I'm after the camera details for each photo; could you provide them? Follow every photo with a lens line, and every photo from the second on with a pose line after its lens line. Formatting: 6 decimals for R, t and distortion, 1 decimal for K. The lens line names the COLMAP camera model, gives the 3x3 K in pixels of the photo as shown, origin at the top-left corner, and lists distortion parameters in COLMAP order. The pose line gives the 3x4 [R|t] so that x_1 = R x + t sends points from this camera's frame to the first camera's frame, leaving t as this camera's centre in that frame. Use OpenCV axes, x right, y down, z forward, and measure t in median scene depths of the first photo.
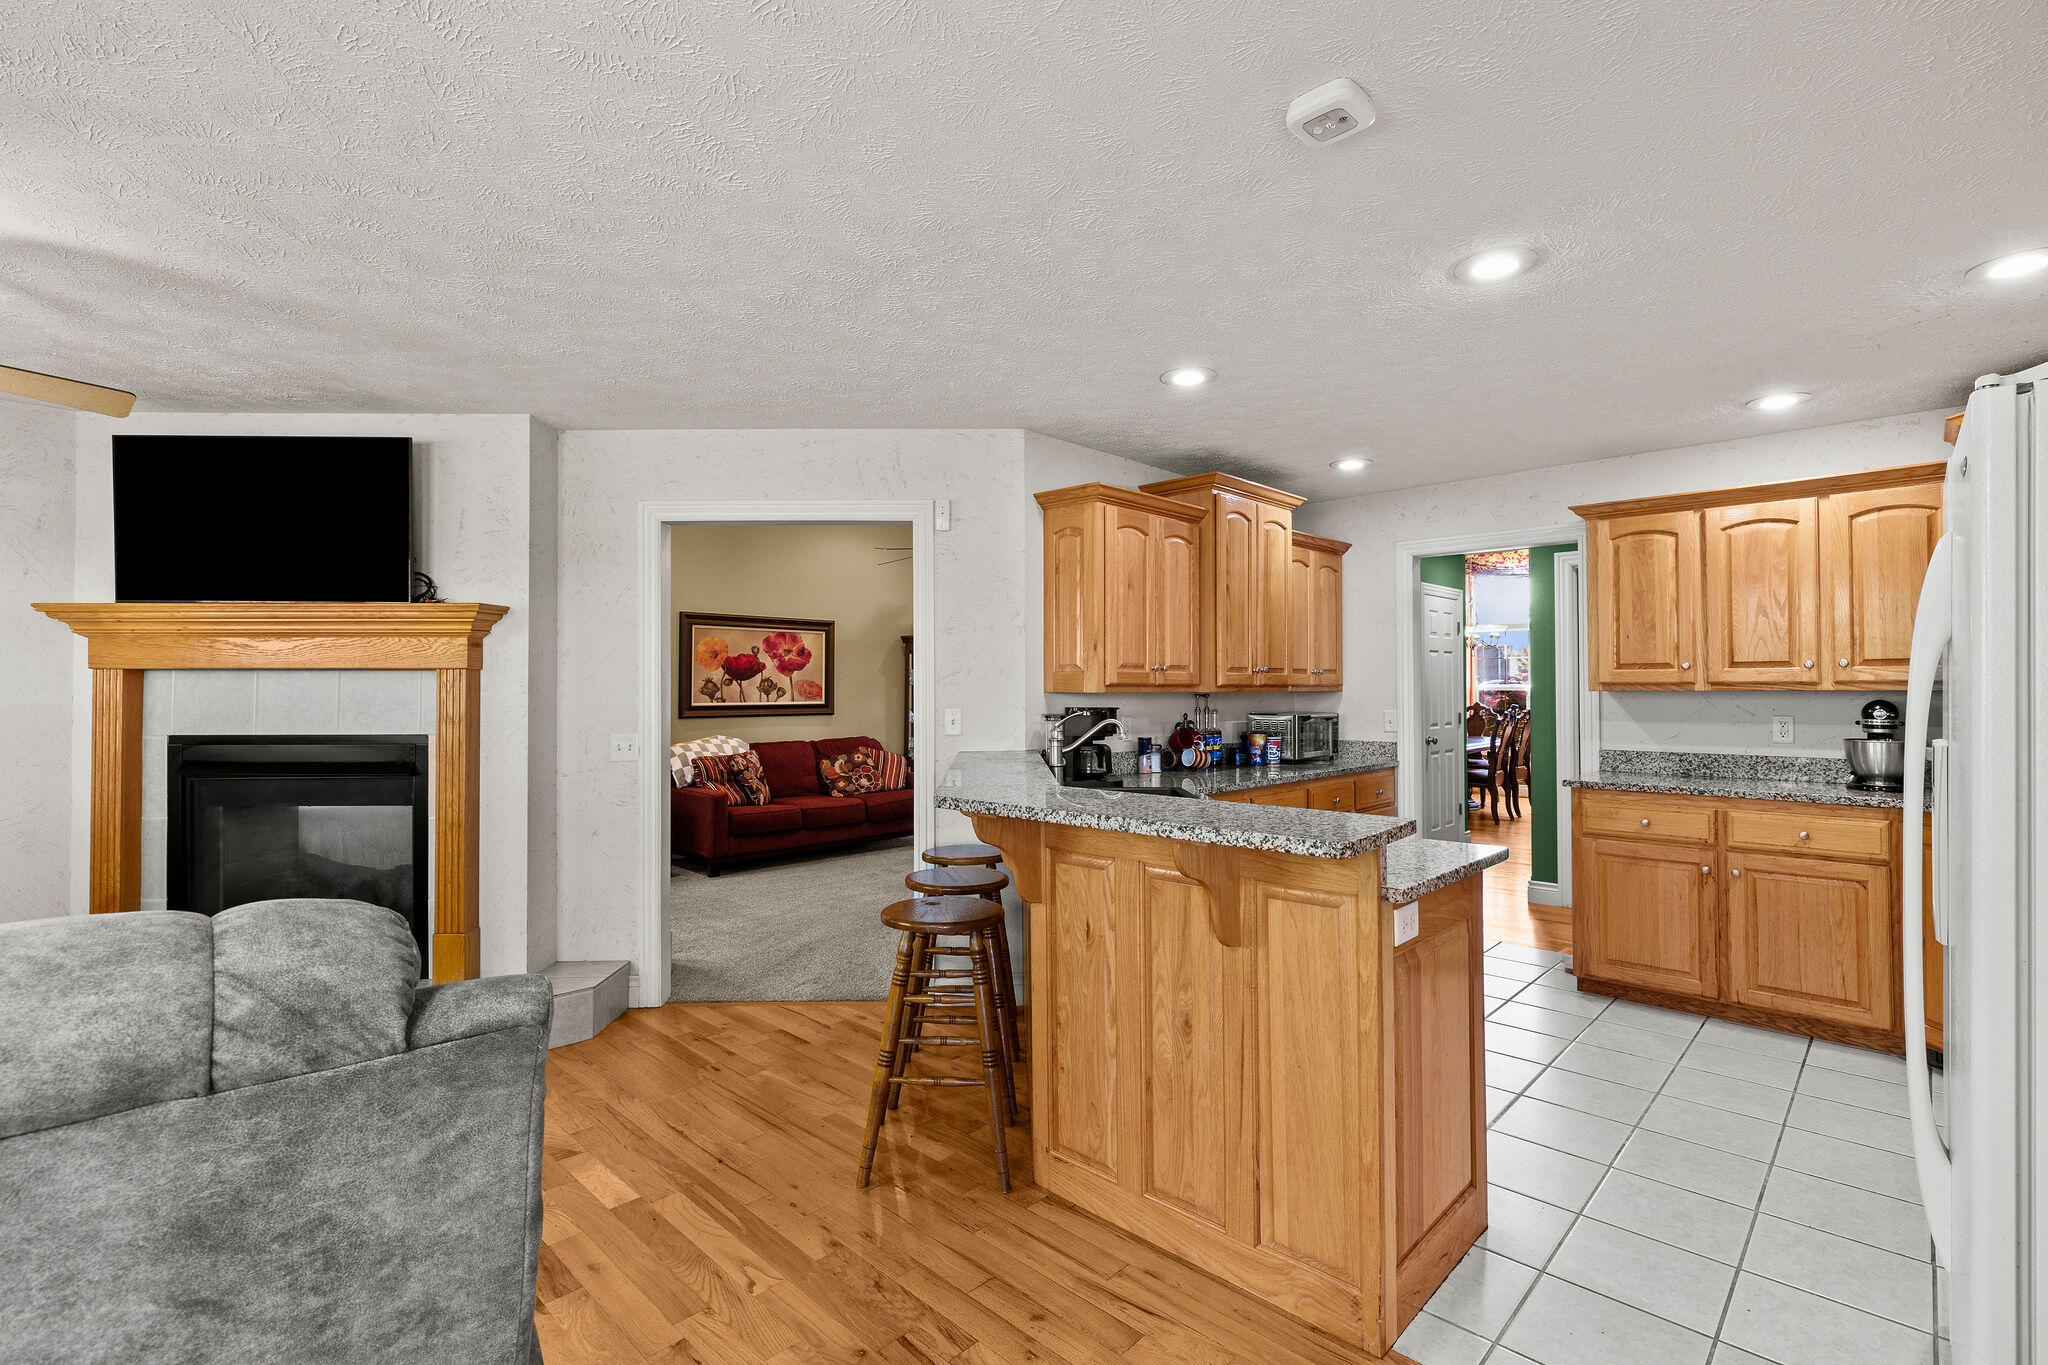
lens RADIAL K [[923.7, 0, 1014.9], [0, 923.7, 679.3], [0, 0, 1]] dist [0.003301, 0.000326]
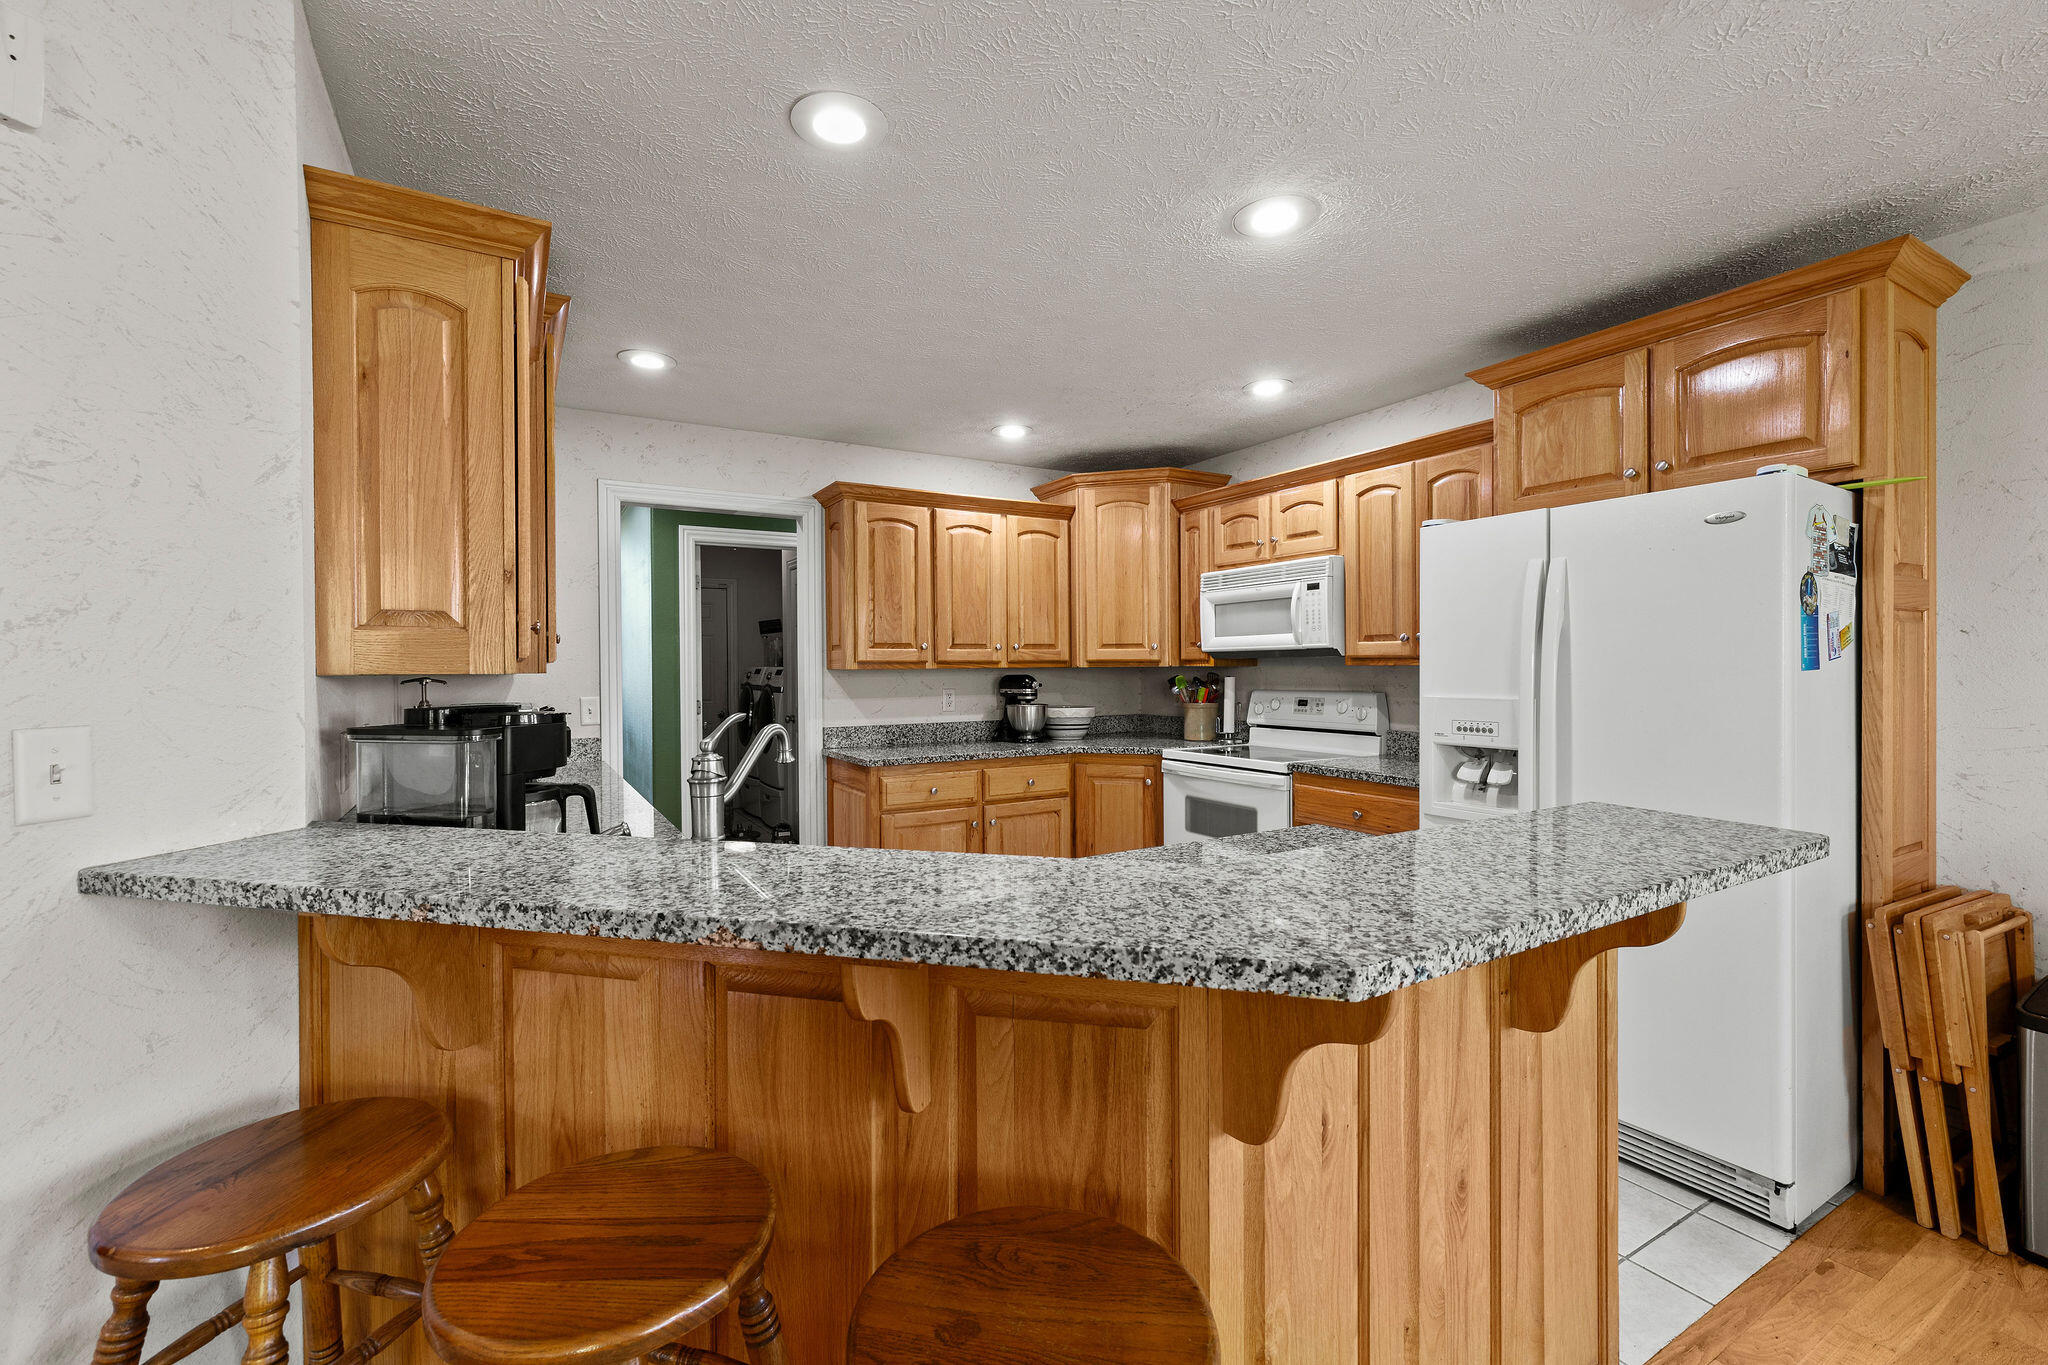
lens RADIAL K [[872.8, 0, 1003.3], [0, 872.8, 674.4], [0, 0, 1]] dist [0.001598, -0.000347]
pose [[0.273886, -0.007768, 0.961731, -0.273785], [-0.002436, 0.999959, 0.008770, 0.010751], [-0.961759, -0.004745, 0.273856, 0.662193]]
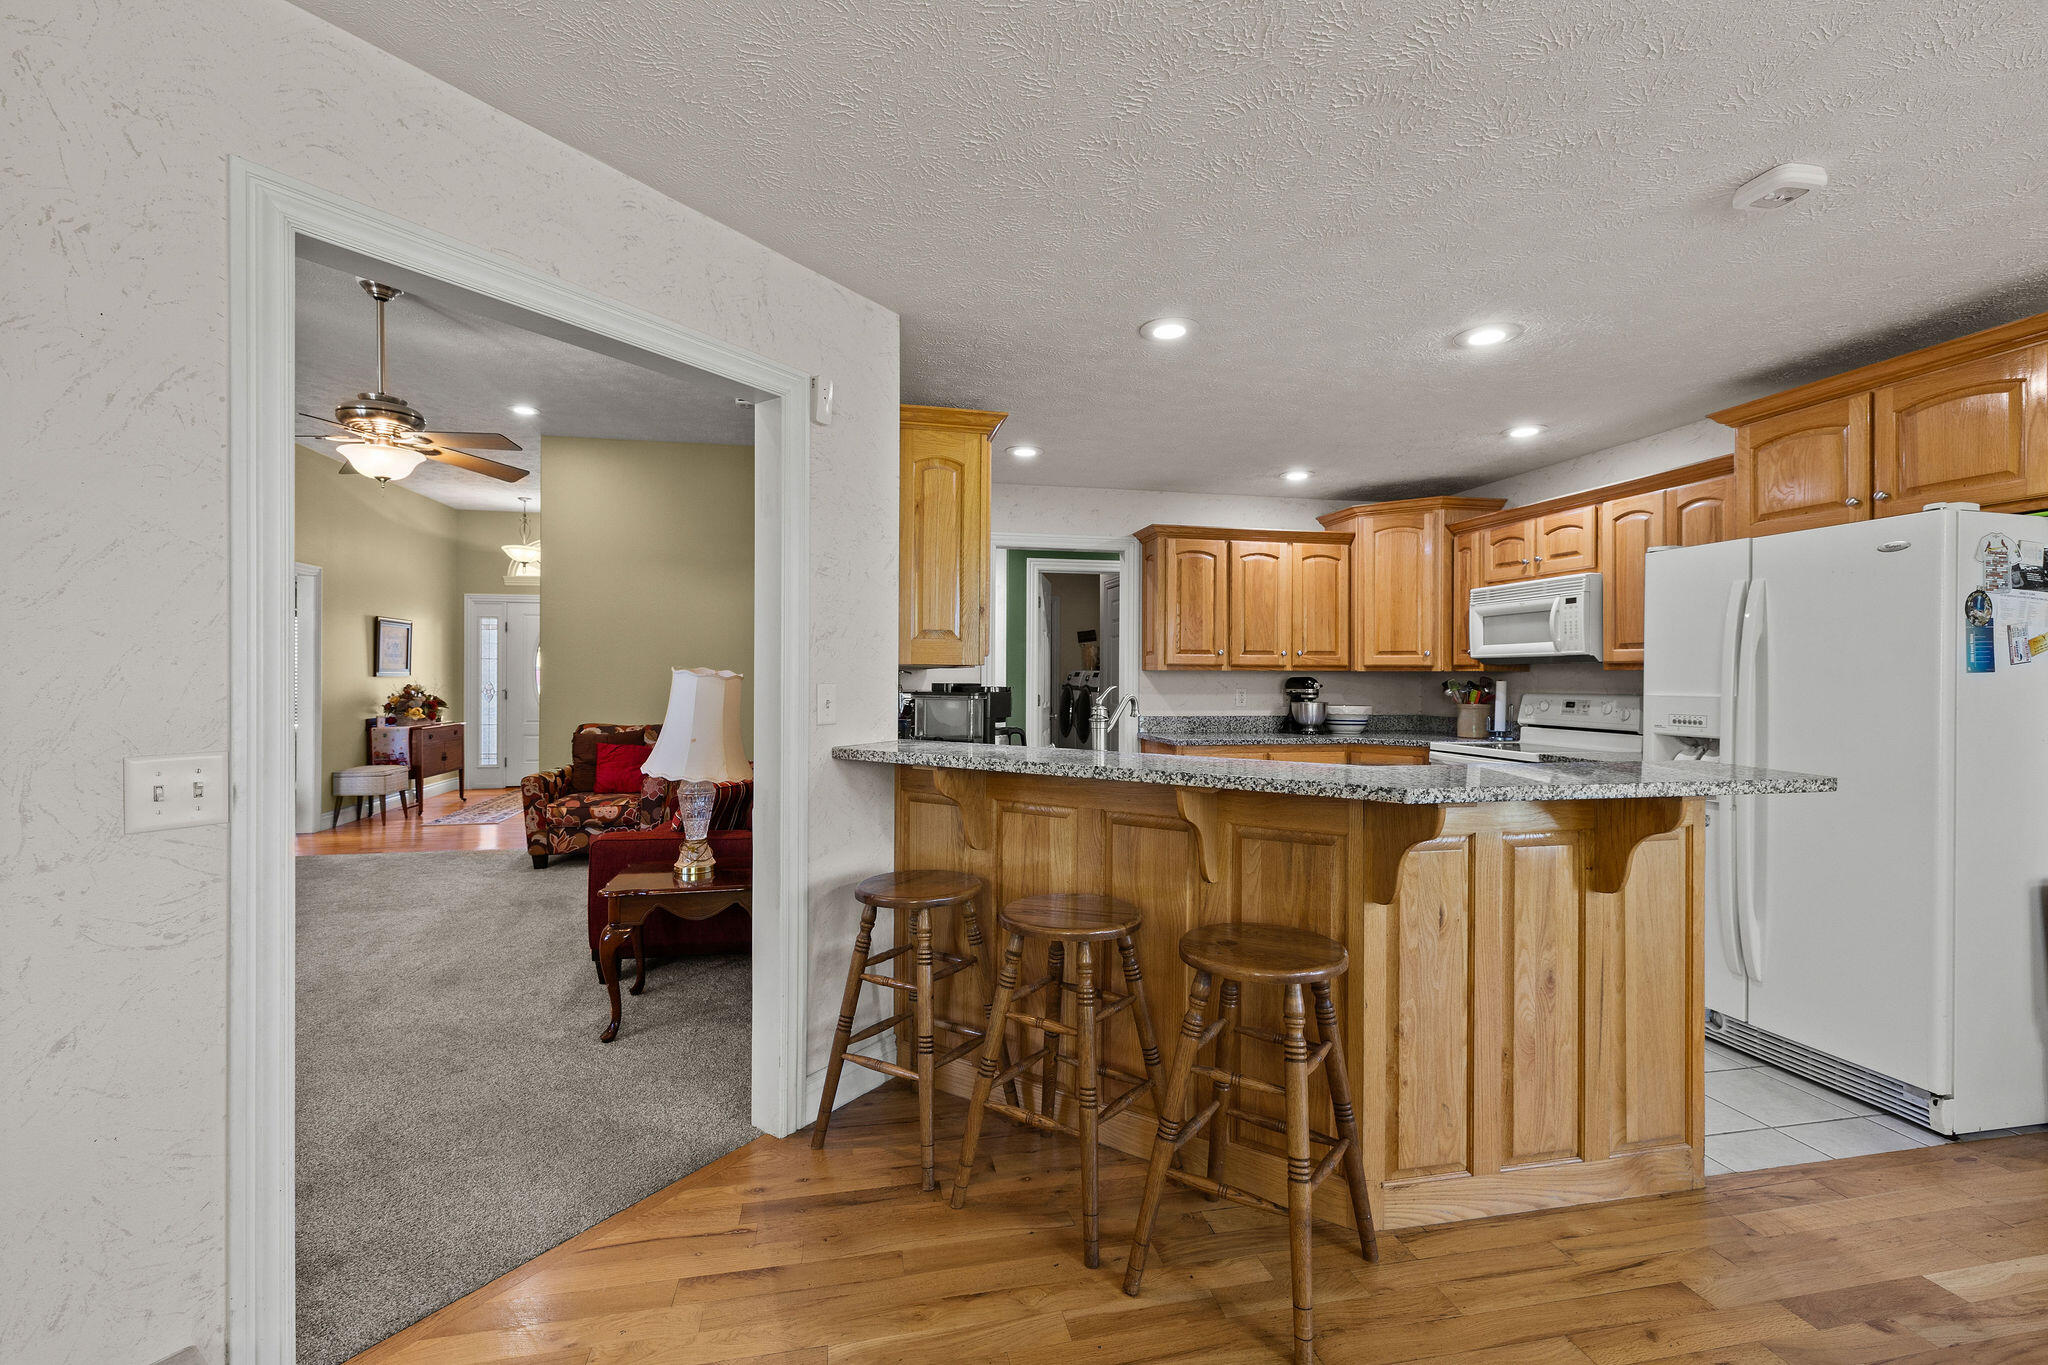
lens RADIAL K [[872.8, 0, 1012.4], [0, 872.8, 674.4], [0, 0, 1]] dist [0.001598, -0.000347]
pose [[0.568544, 0.006460, 0.822628, -0.557501], [-0.013790, 0.999904, 0.001678, 0.022049], [-0.822537, -0.012298, 0.568578, 0.548319]]
